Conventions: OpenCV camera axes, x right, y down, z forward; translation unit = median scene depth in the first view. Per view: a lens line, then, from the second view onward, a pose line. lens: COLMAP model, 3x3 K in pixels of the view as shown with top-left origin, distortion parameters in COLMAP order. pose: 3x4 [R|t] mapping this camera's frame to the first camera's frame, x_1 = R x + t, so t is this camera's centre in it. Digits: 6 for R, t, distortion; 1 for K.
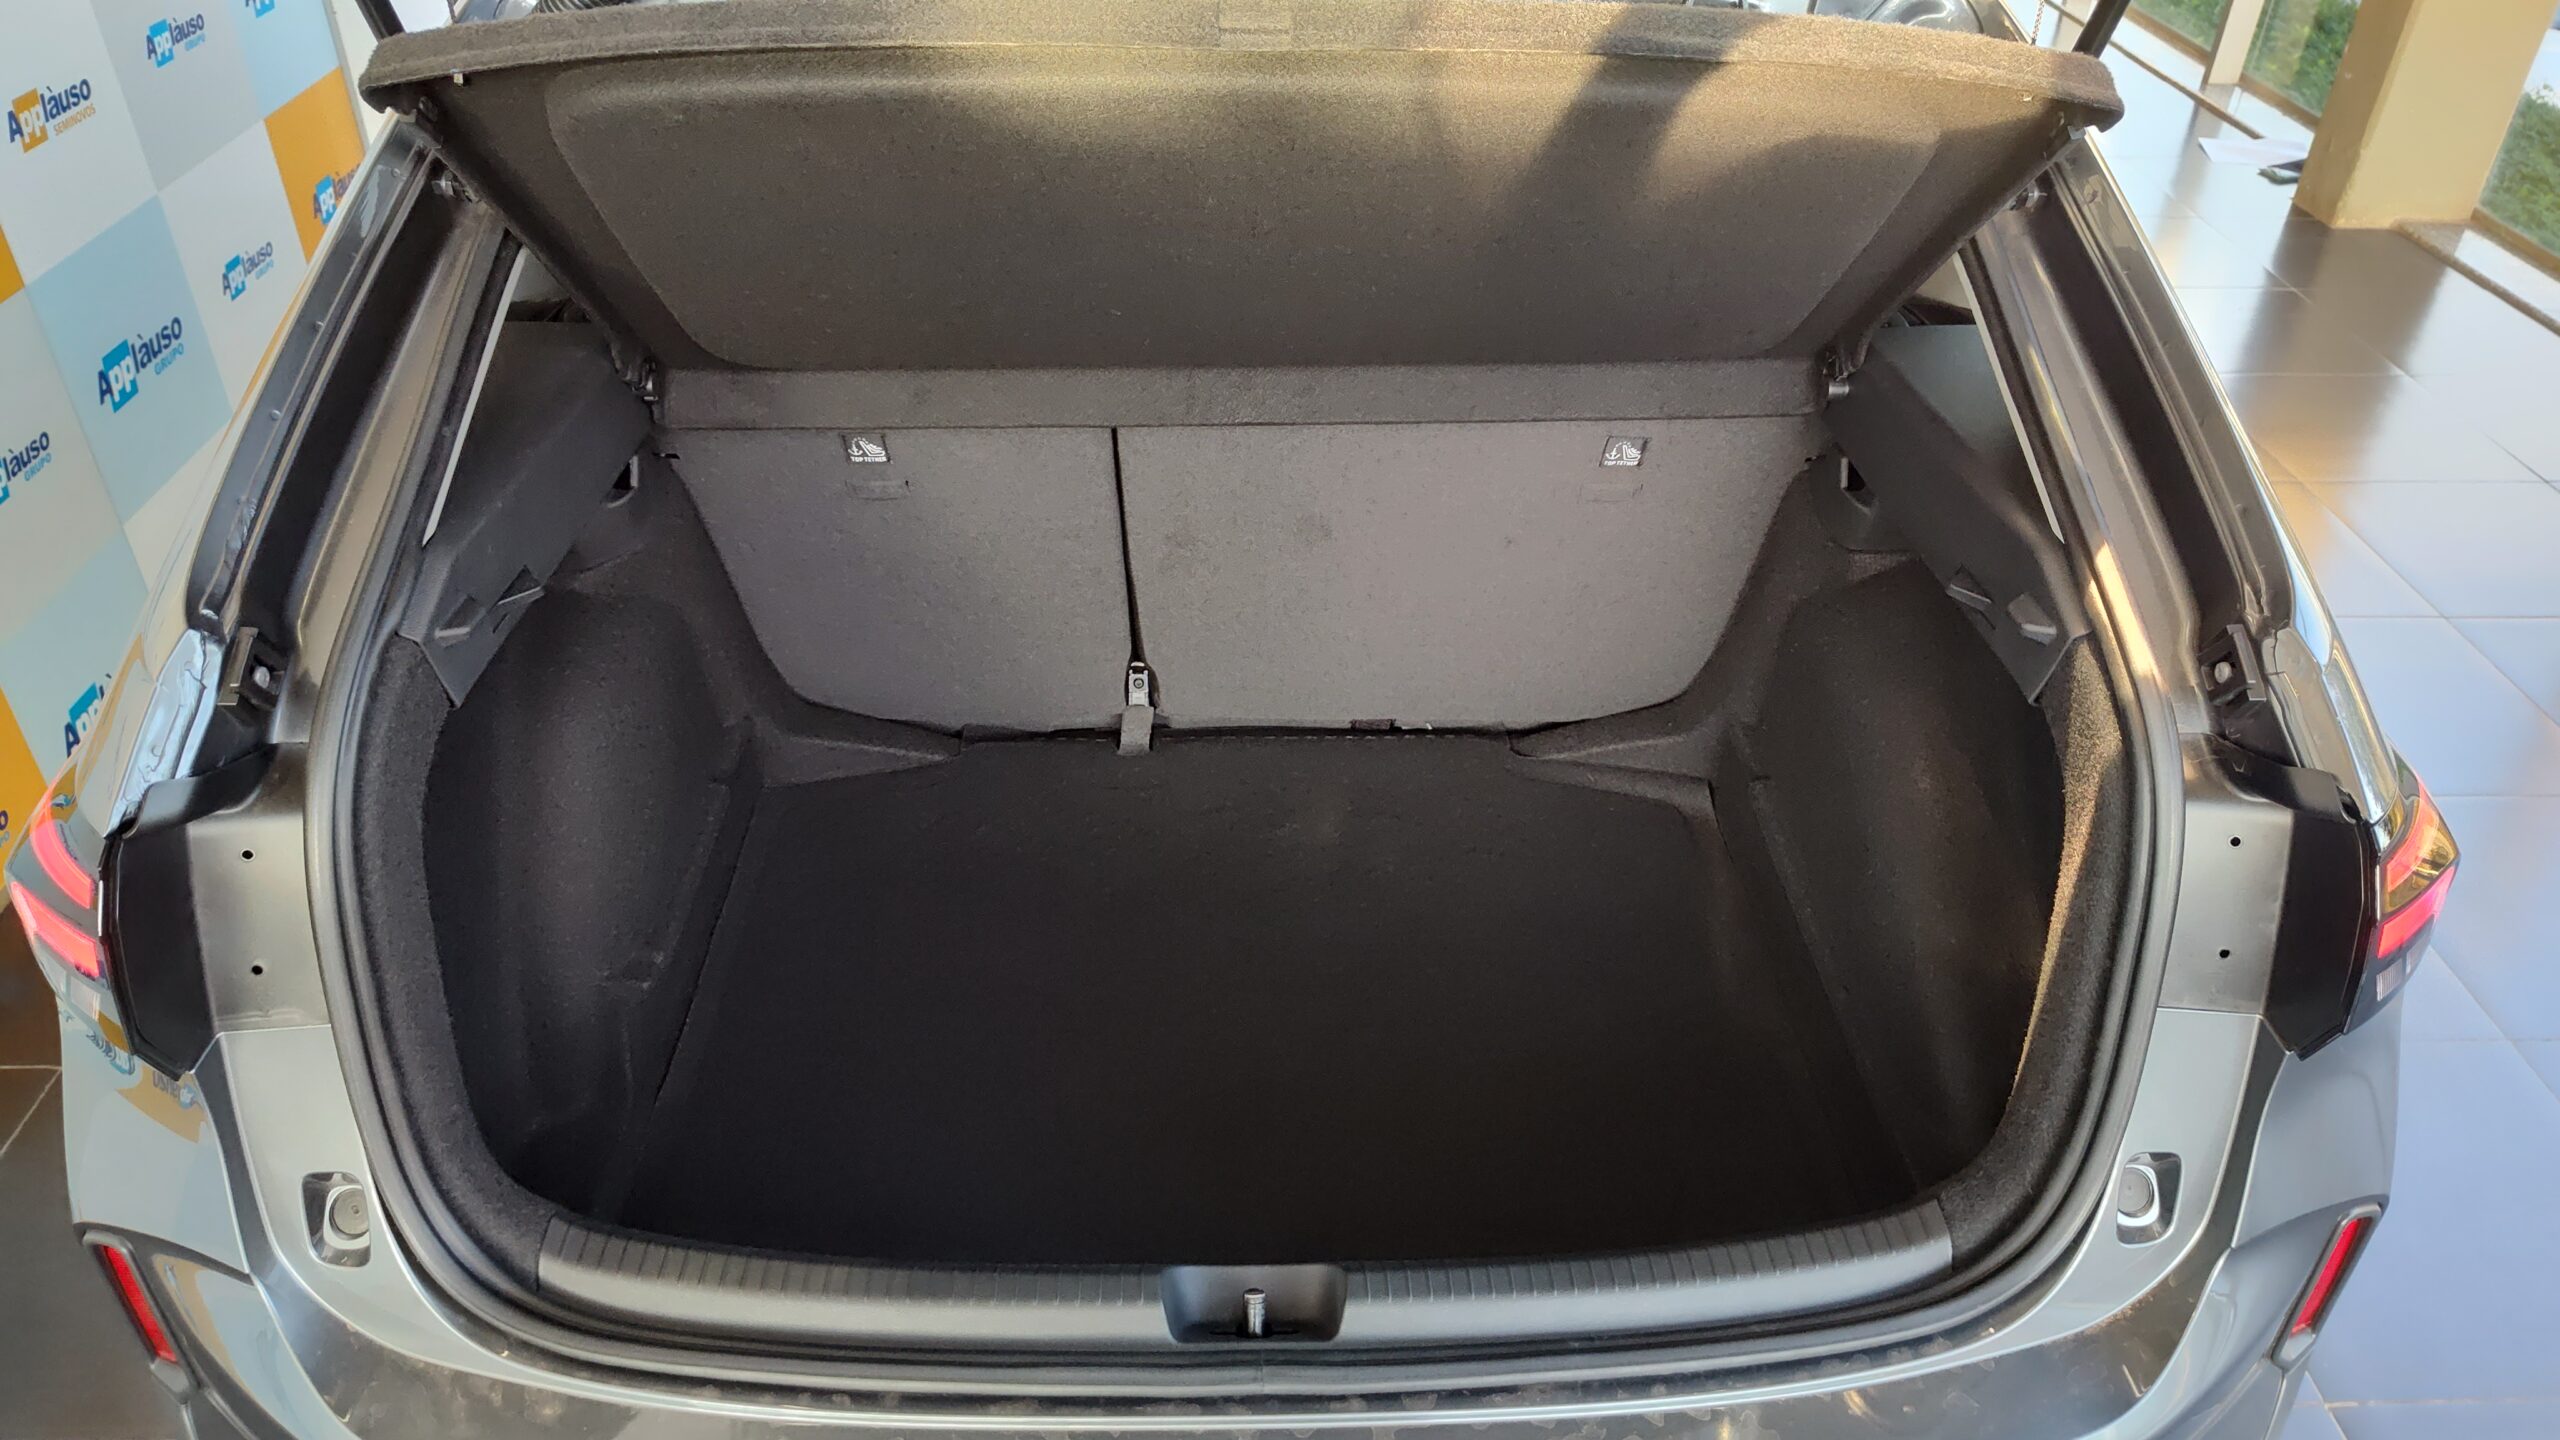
lens RADIAL K [[1760.2, 0, 1280.0], [0, 1760.2, 720.0], [0, 0, 1]] dist [0.041452, -0.054883]
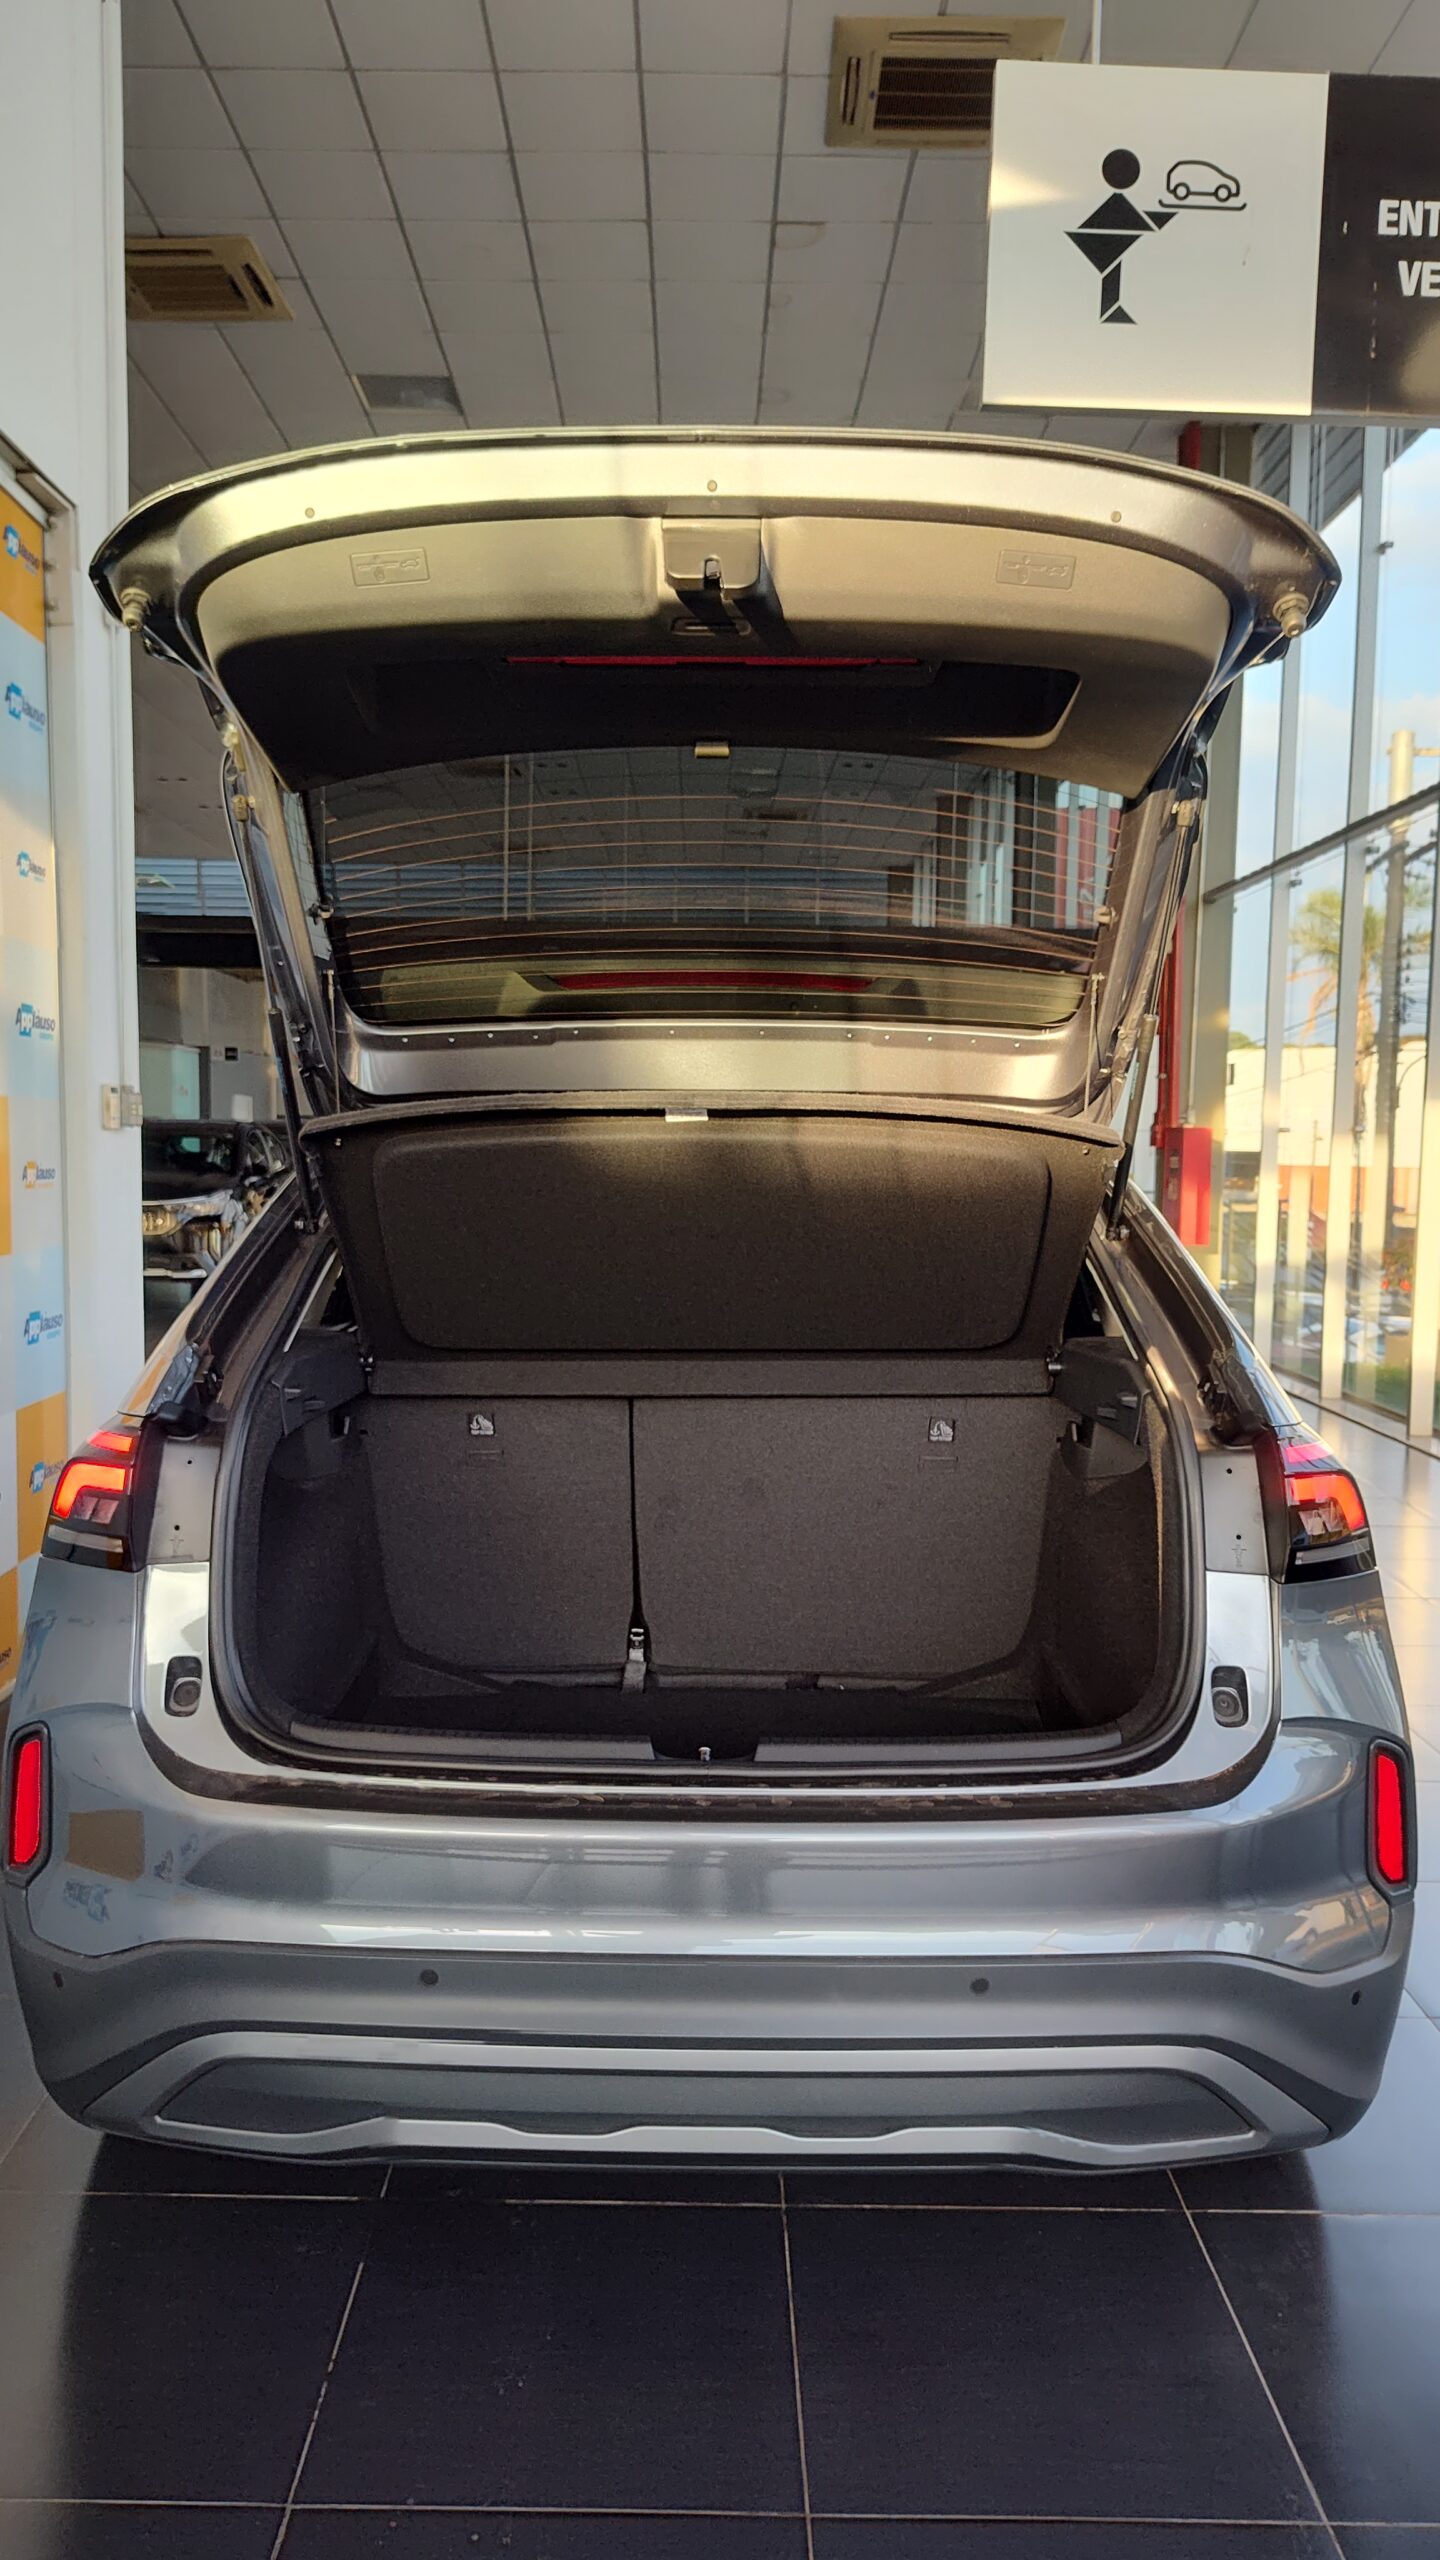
lens RADIAL K [[1751.4, 0, 715.8], [0, 1751.4, 1314.7], [0, 0, 1]] dist [0.087861, -0.147897]
pose [[0.999584, -0.006156, -0.028174, 0.034058], [-0.008411, 0.872243, -0.489000, 0.579520], [0.027585, 0.489034, 0.871828, -0.498123]]
